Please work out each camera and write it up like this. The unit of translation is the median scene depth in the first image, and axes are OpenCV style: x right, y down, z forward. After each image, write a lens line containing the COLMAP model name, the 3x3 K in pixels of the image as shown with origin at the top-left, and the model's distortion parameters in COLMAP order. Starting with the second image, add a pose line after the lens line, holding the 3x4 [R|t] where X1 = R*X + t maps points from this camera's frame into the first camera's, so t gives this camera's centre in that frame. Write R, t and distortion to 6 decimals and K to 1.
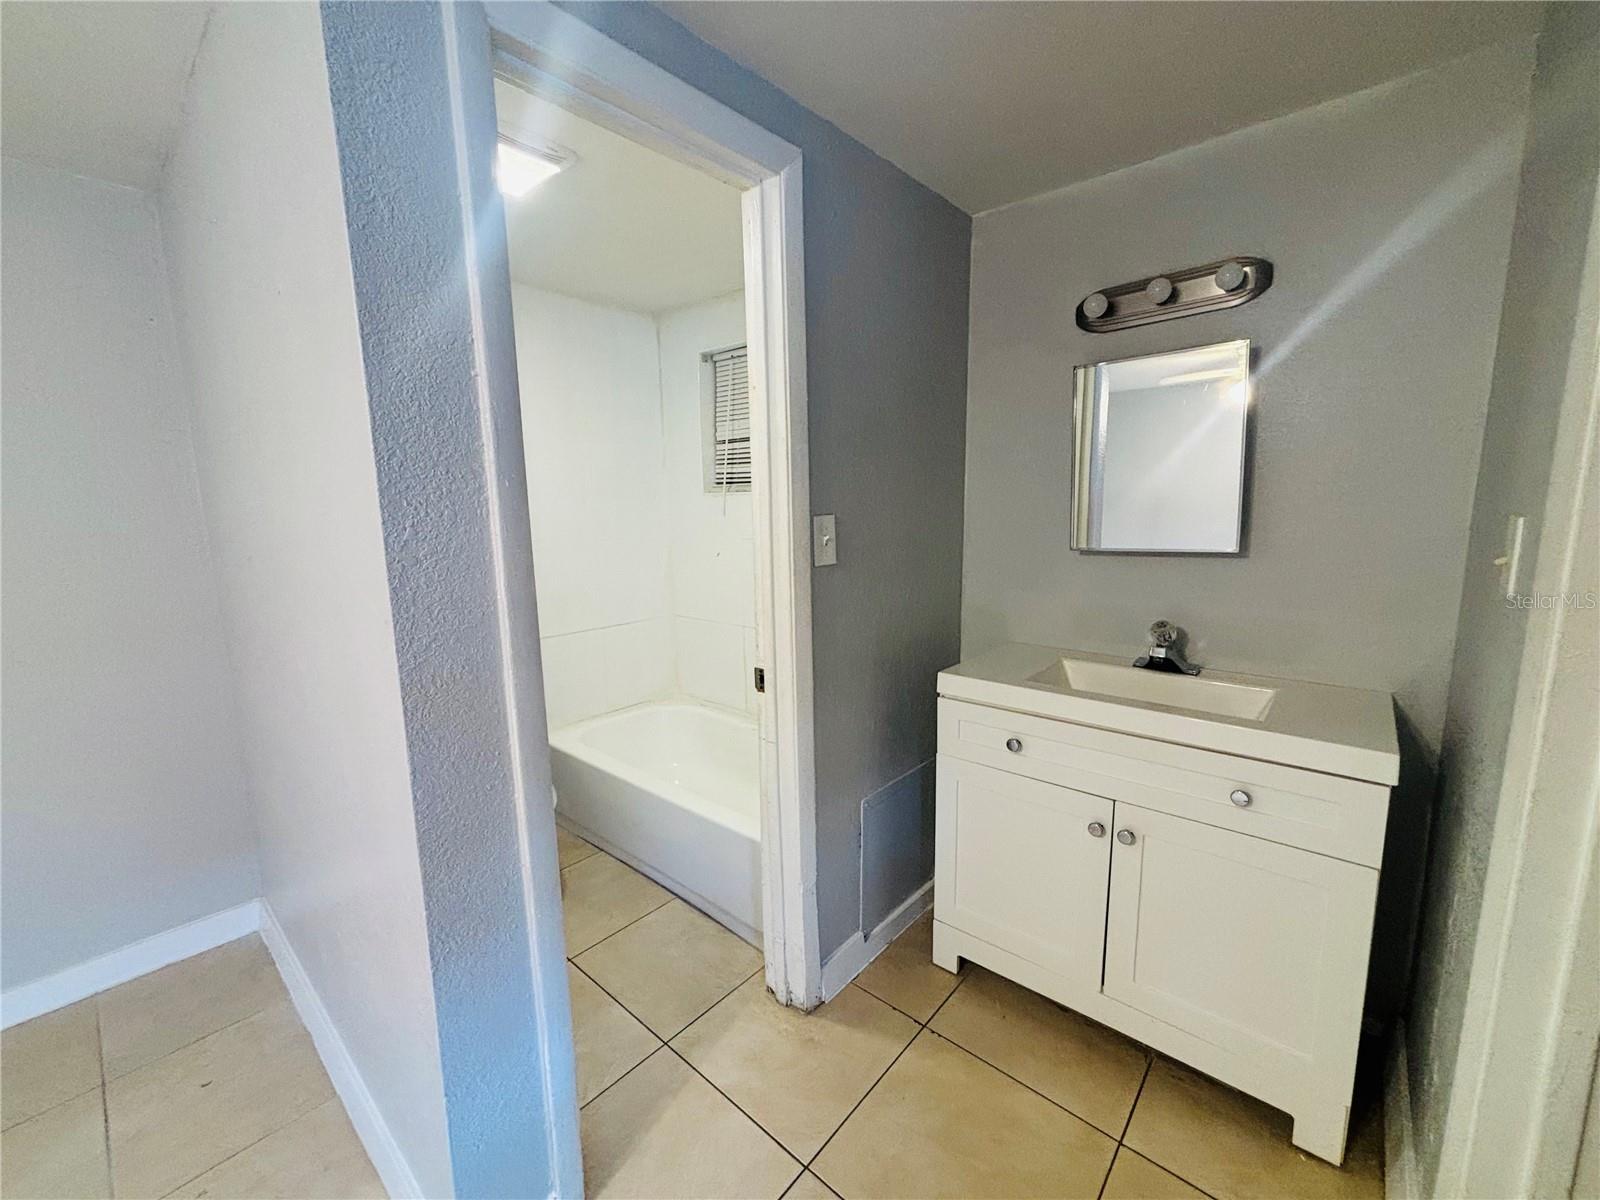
lens RADIAL K [[641.9, 0, 801.3], [0, 641.9, 603.6], [0, 0, 1]] dist [0.001515, -0.000934]
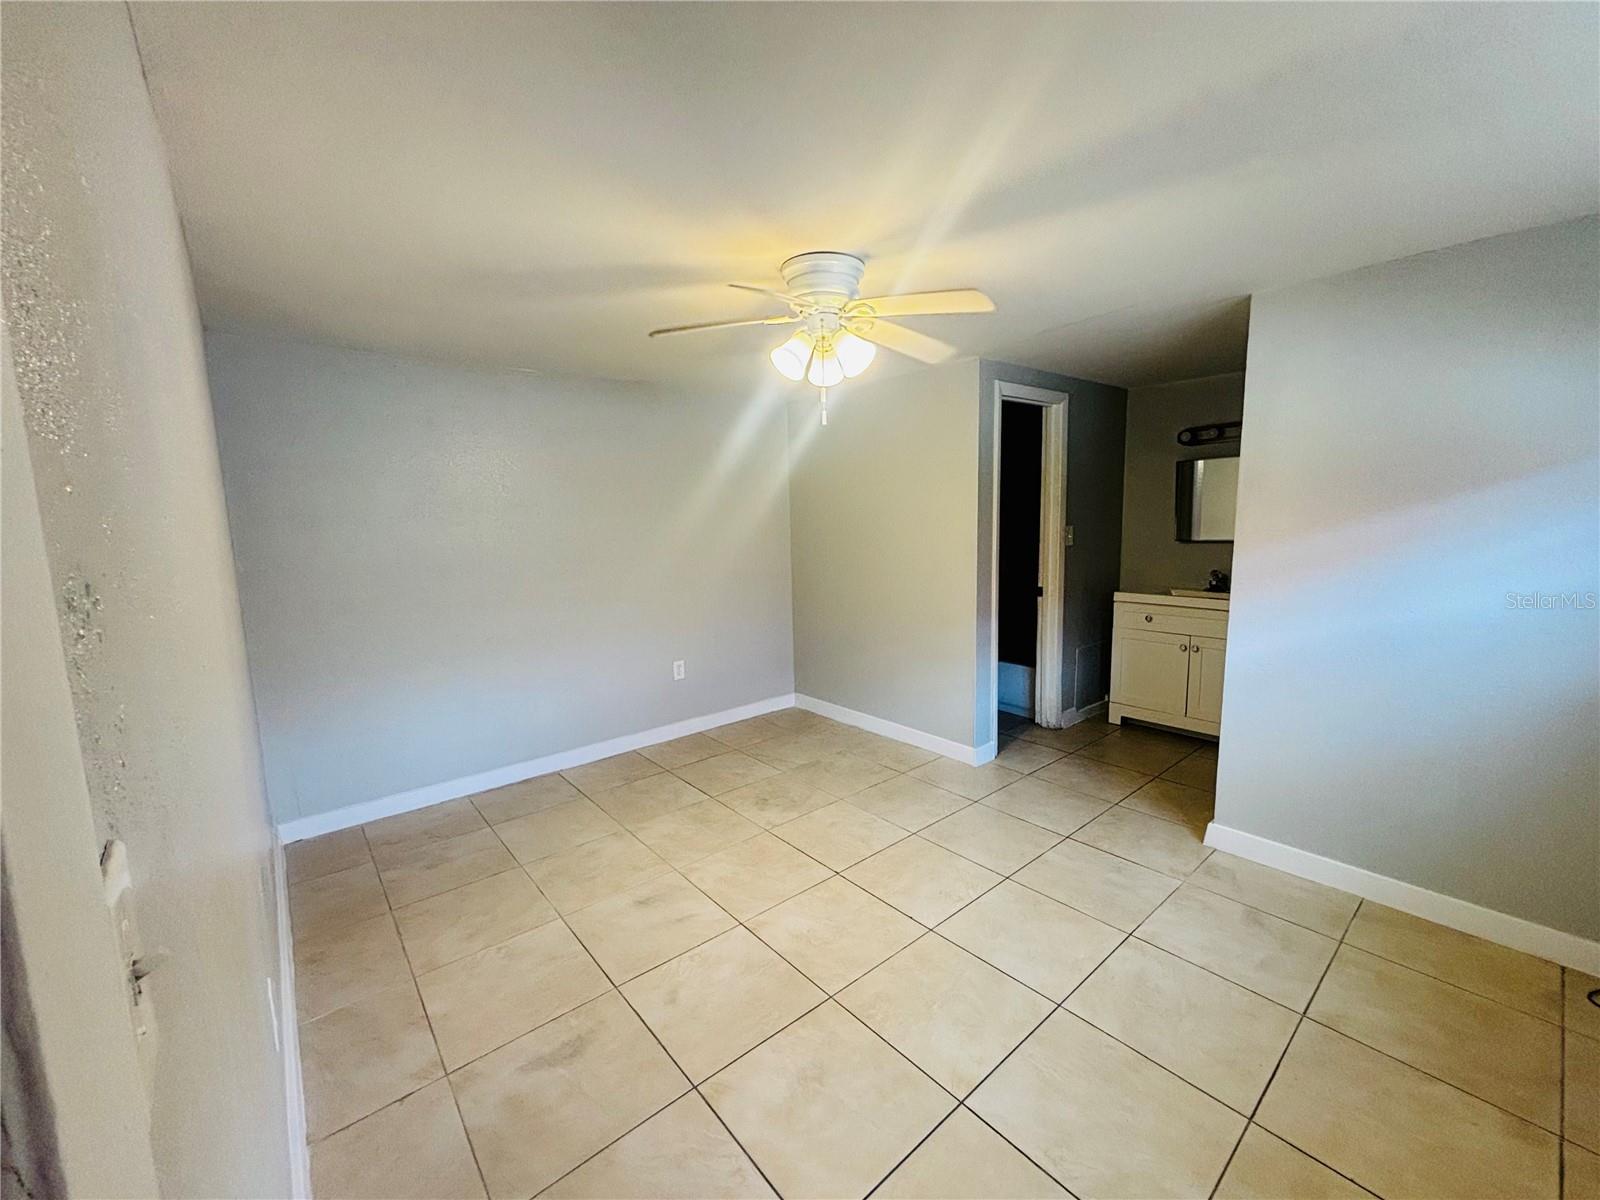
lens RADIAL K [[641.9, 0, 797.7], [0, 641.9, 592.1], [0, 0, 1]] dist [0.001515, -0.000934]
pose [[0.985872, 0.012049, -0.167069, -0.553918], [-0.016231, 0.999588, -0.023690, 0.185517], [0.166714, 0.026067, 0.985661, -1.567909]]
